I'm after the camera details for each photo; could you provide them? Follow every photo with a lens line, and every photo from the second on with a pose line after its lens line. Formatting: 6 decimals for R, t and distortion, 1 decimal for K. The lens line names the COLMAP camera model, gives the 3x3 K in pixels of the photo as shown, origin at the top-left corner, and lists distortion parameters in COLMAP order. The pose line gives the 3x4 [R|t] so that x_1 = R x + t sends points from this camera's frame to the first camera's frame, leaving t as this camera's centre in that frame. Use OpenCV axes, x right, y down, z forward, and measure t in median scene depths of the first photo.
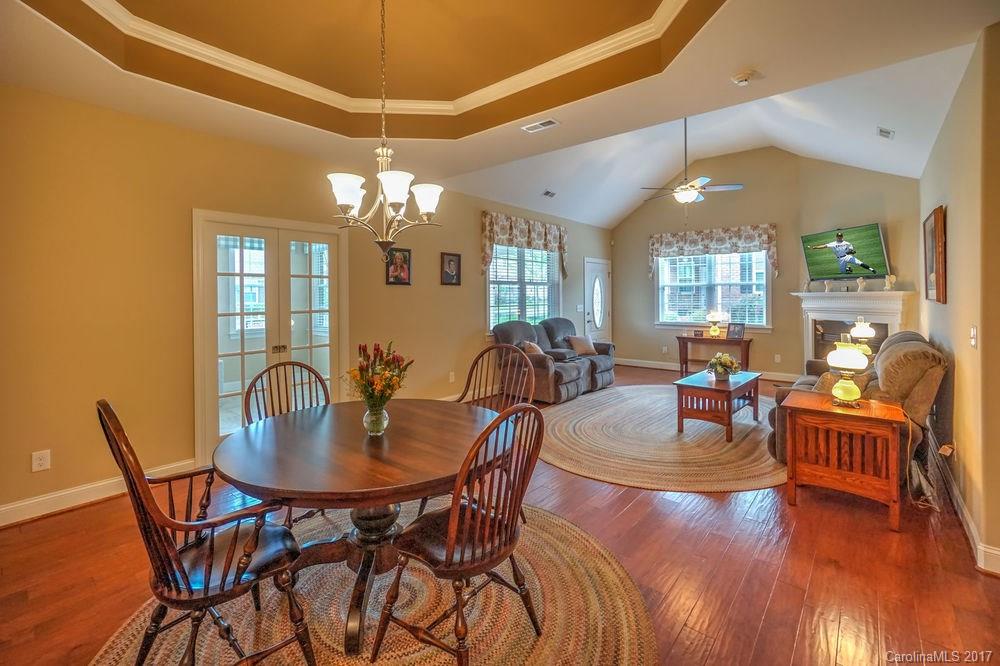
lens RADIAL K [[437.5, 0, 501.6], [0, 437.5, 314.7], [0, 0, 1]] dist [-0.000225, 0.008656]
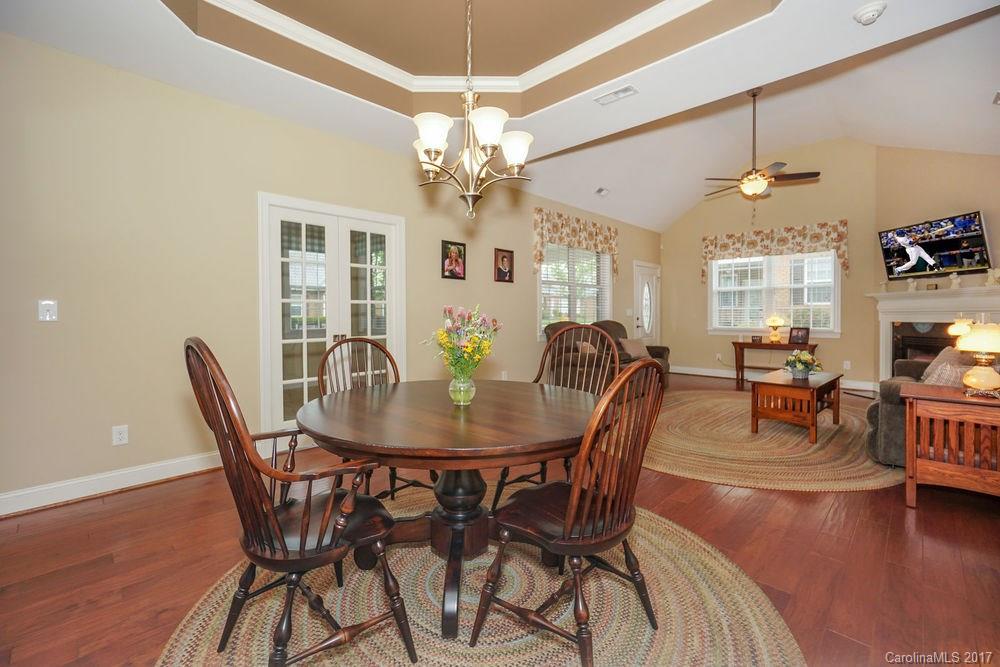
lens RADIAL K [[432.2, 0, 506.0], [0, 432.2, 335.6], [0, 0, 1]] dist [0.000085, 0.008159]
pose [[0.997555, 0.006740, -0.069566, -0.074538], [-0.005722, 0.999874, 0.014823, 0.064378], [0.069657, -0.014389, 0.997467, 0.059778]]
